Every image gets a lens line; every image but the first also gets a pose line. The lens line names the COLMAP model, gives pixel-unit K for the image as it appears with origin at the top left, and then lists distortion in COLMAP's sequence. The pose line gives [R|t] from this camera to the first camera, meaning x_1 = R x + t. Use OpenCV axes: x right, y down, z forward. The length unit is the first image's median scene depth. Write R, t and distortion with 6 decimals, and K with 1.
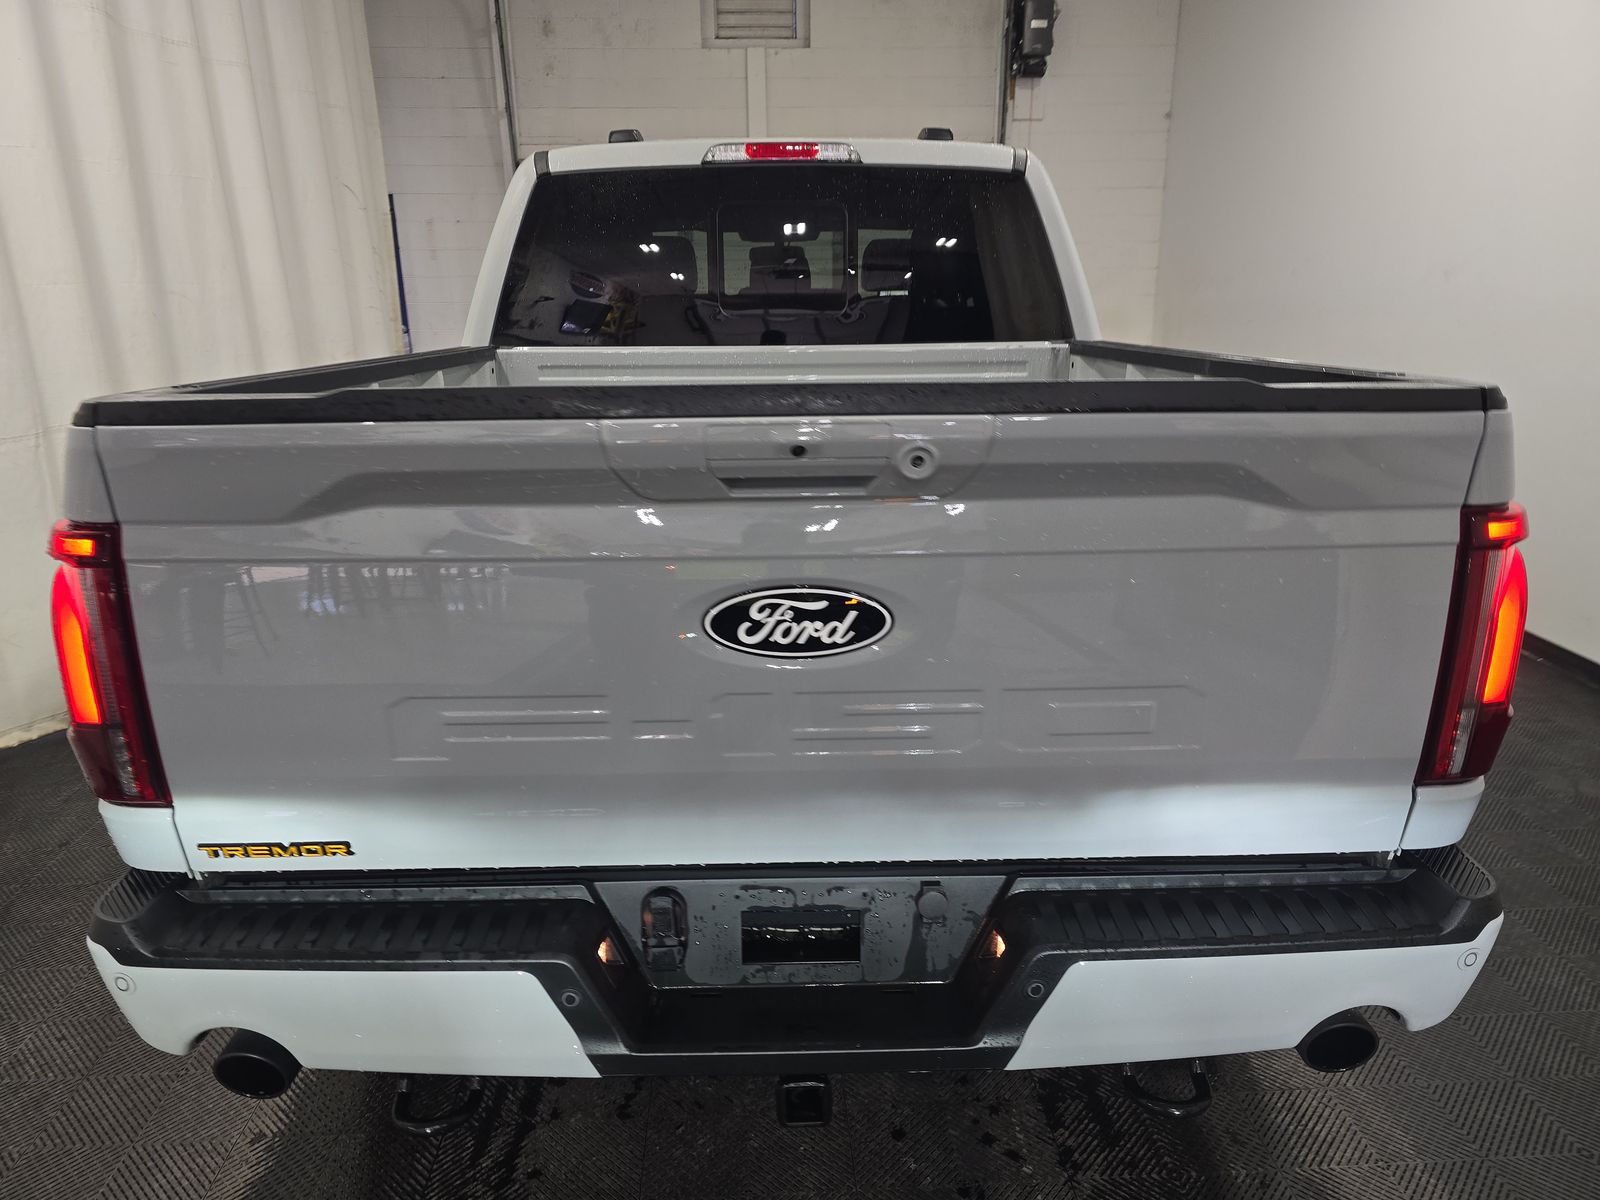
lens RADIAL K [[1070.0, 0, 804.4], [0, 1070.0, 607.0], [0, 0, 1]] dist [0.053585, -0.039914]
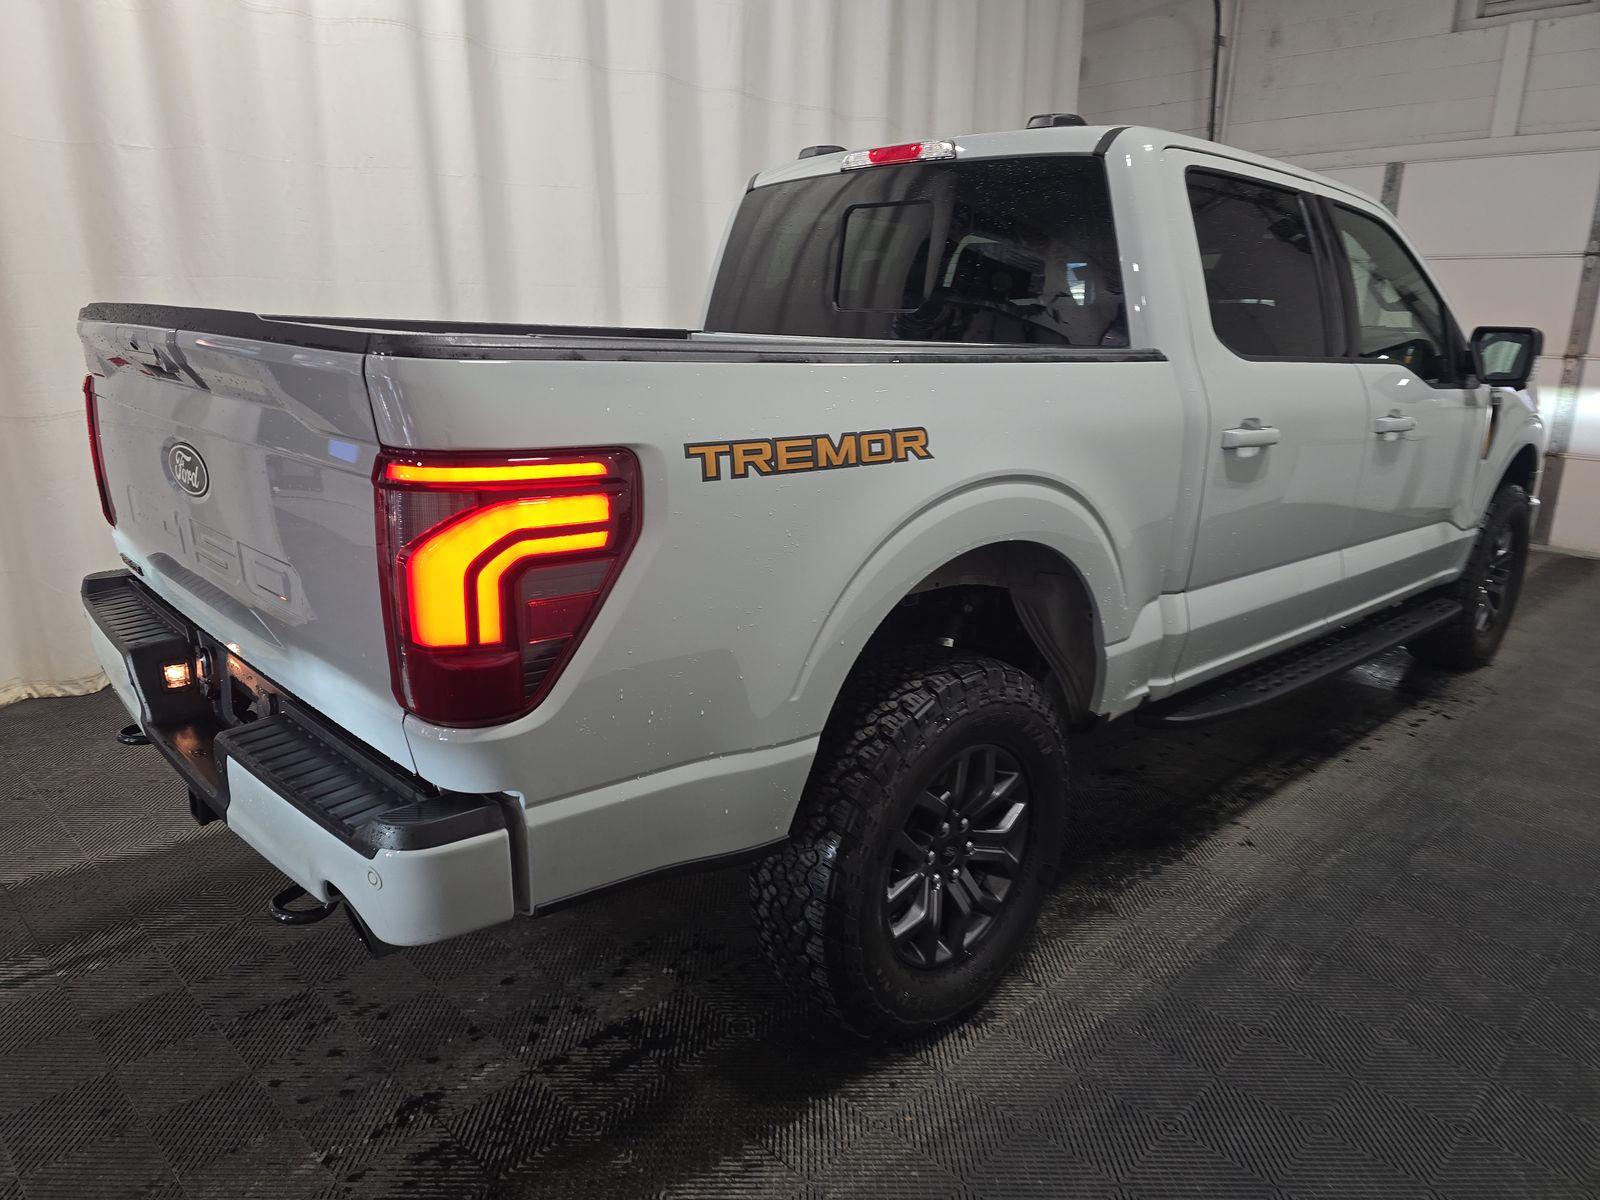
lens RADIAL K [[1070.0, 0, 804.4], [0, 1070.0, 607.0], [0, 0, 1]] dist [0.053585, -0.039914]
pose [[0.673015, 0.217269, -0.706997, 0.754492], [-0.235980, 0.969001, 0.073148, -0.050976], [0.700973, 0.117607, 0.703424, 0.251292]]
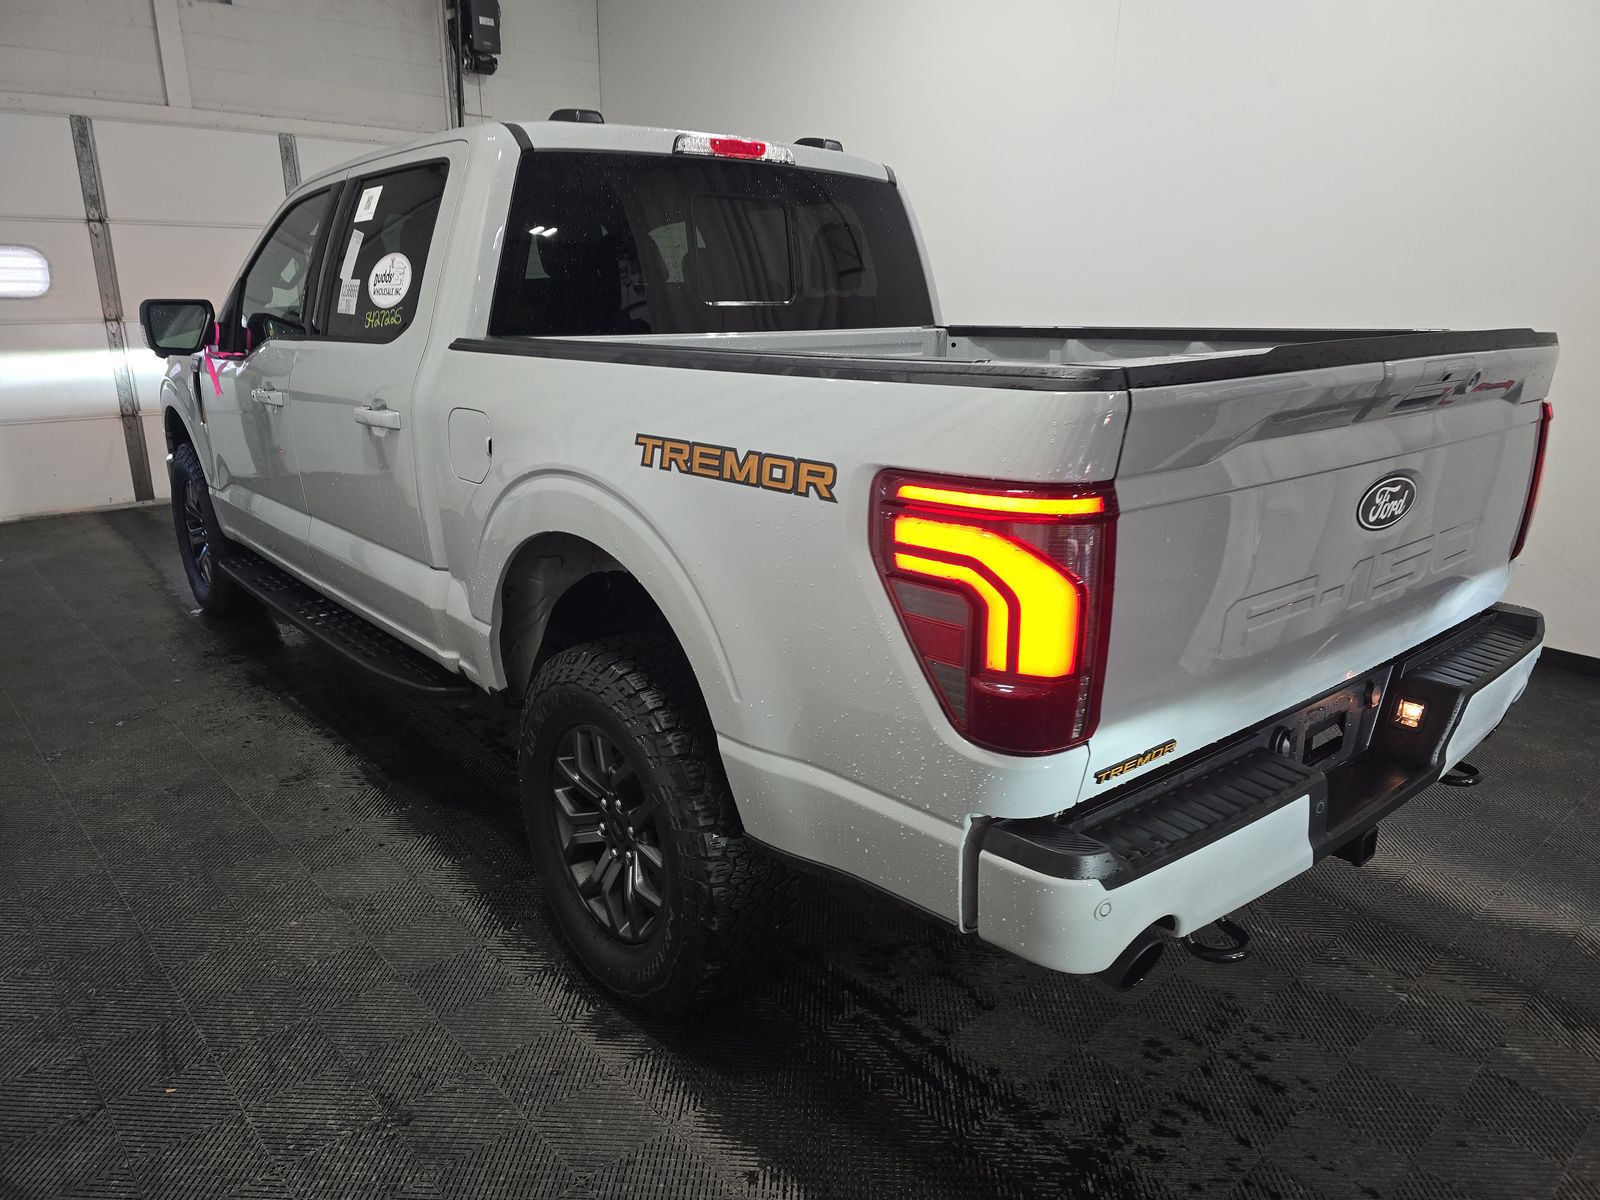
lens RADIAL K [[1070.0, 0, 804.4], [0, 1070.0, 607.0], [0, 0, 1]] dist [0.053585, -0.039914]
pose [[0.777984, -0.168317, 0.605318, -0.682167], [0.169056, 0.983995, 0.056334, -0.027929], [-0.605112, 0.058505, 0.793988, 0.145989]]
